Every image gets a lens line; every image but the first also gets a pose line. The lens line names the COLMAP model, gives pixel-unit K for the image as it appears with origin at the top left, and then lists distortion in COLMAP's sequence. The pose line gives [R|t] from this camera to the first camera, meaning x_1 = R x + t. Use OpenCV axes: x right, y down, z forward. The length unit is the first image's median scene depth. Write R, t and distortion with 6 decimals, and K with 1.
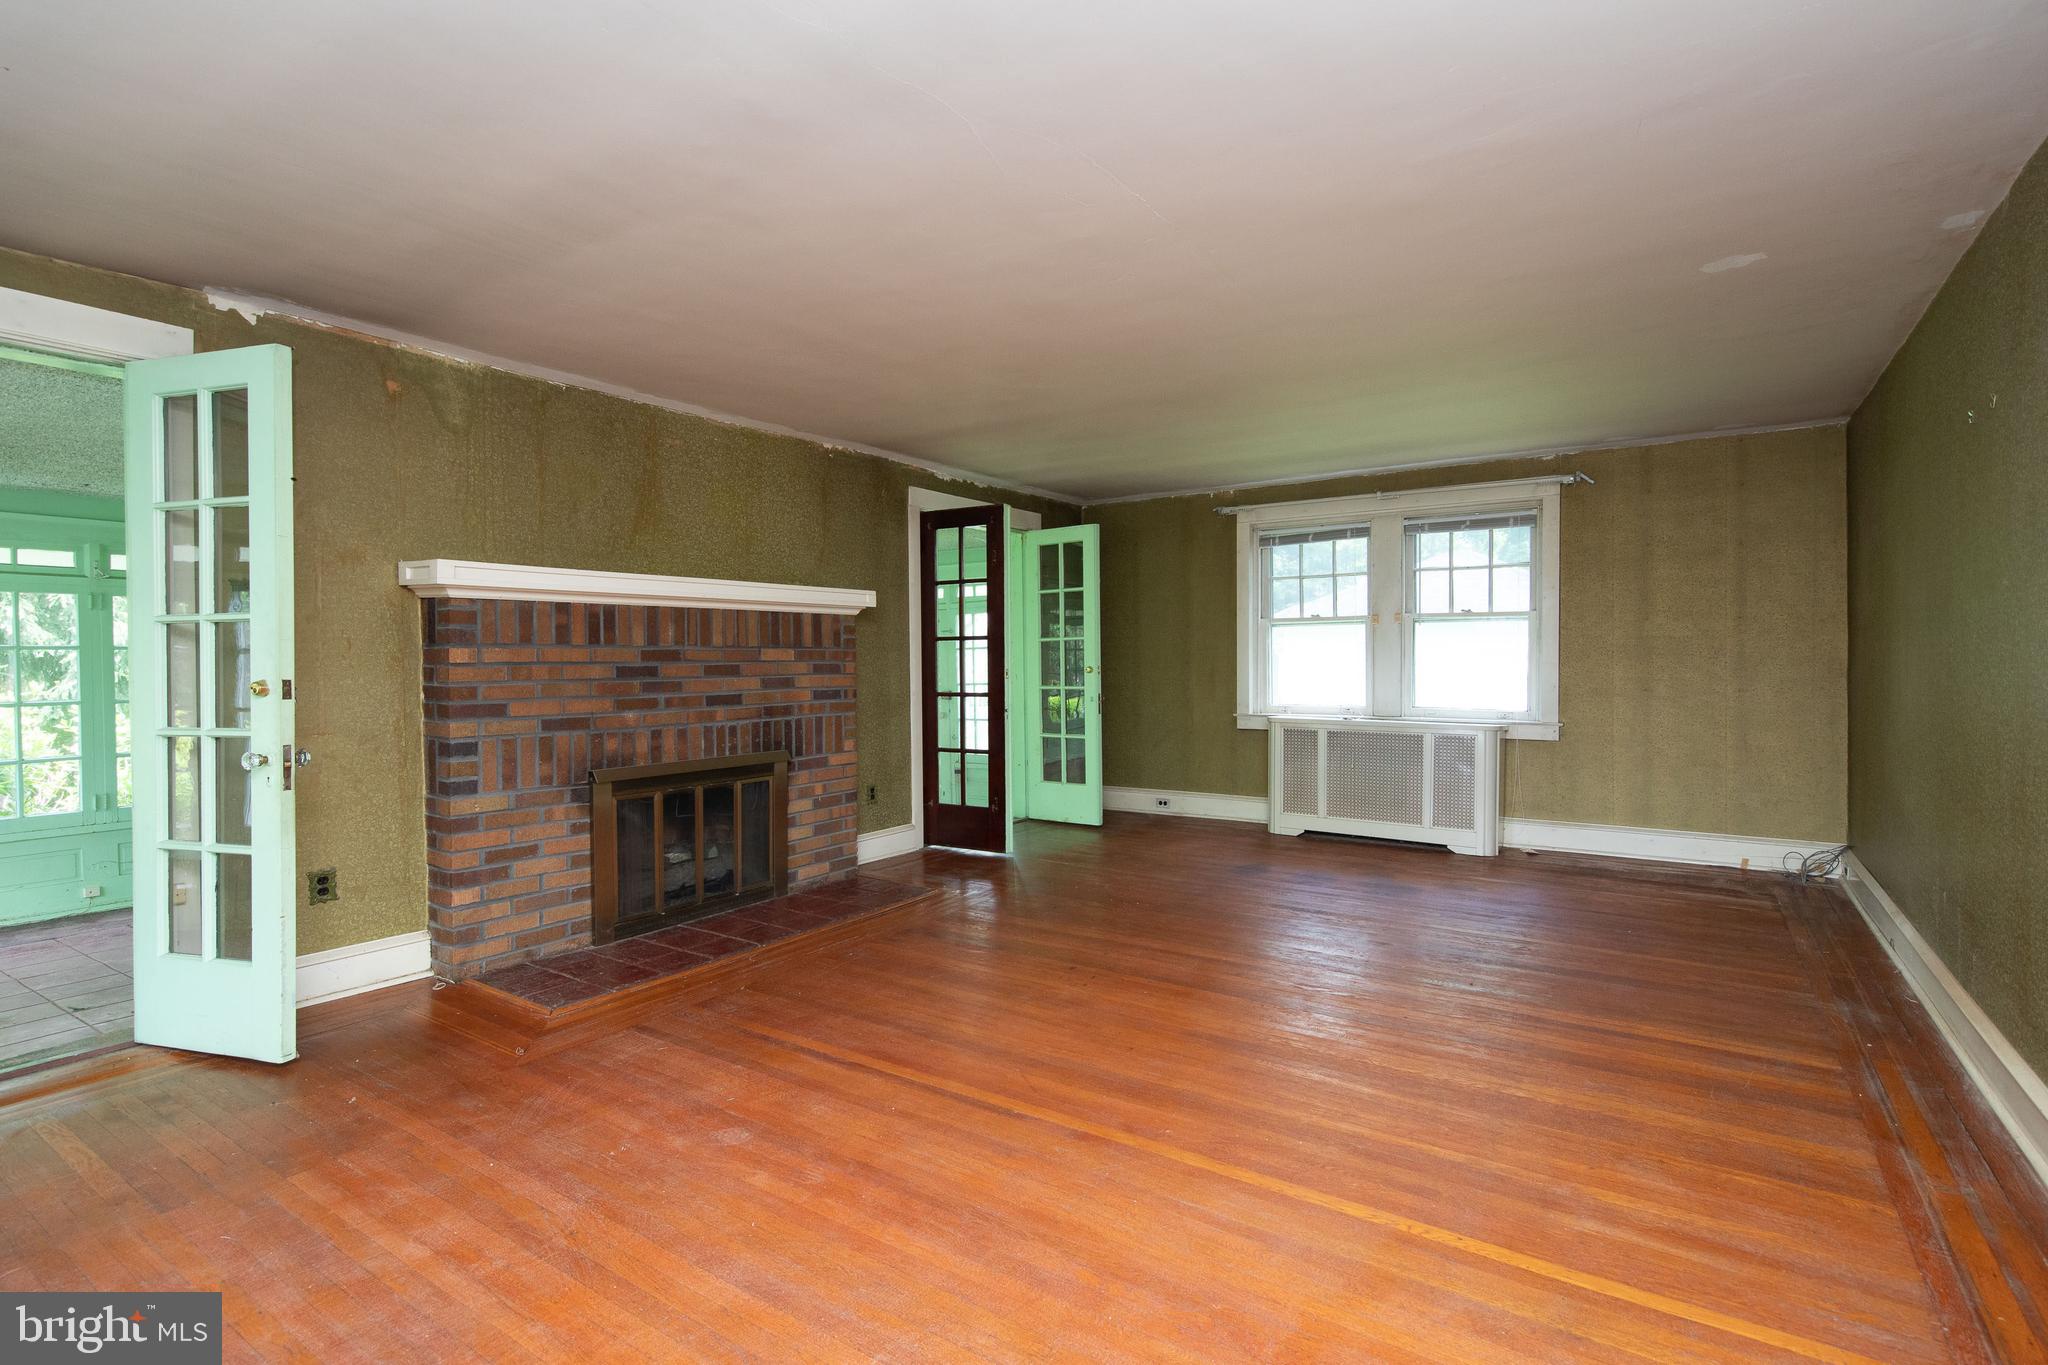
lens RADIAL K [[980.9, 0, 1022.2], [0, 980.9, 678.0], [0, 0, 1]] dist [0.003008, 0.000388]
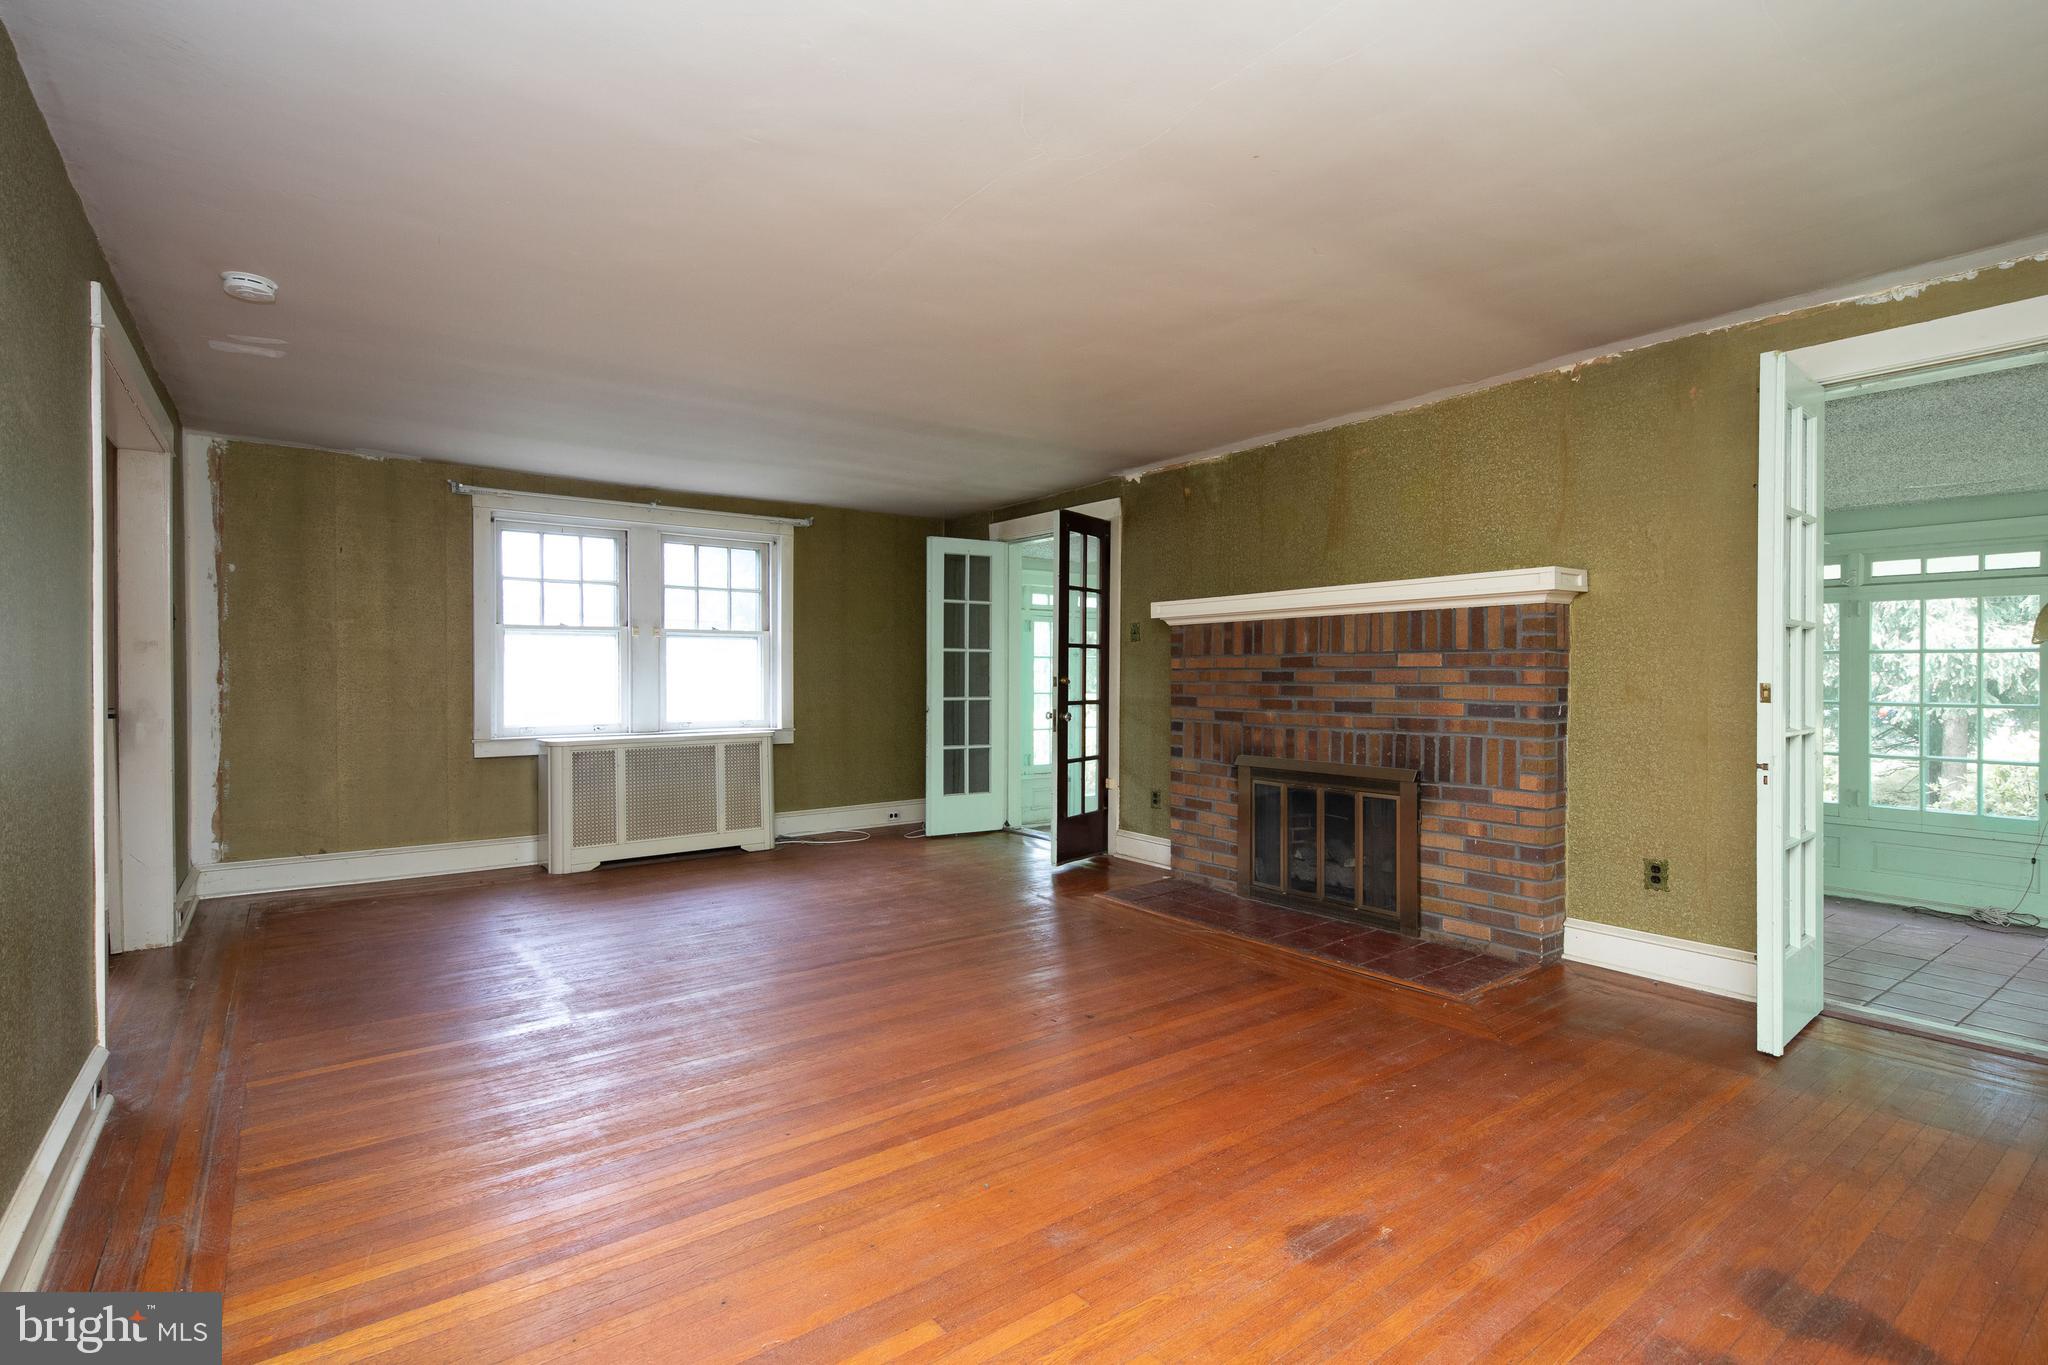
lens RADIAL K [[980.9, 0, 1026.0], [0, 980.9, 676.5], [0, 0, 1]] dist [0.003008, 0.000388]
pose [[-0.338504, 0.016490, -0.940820, 0.733022], [-0.008889, 0.999746, 0.020721, -0.025697], [0.940923, 0.015377, -0.338271, 1.031623]]
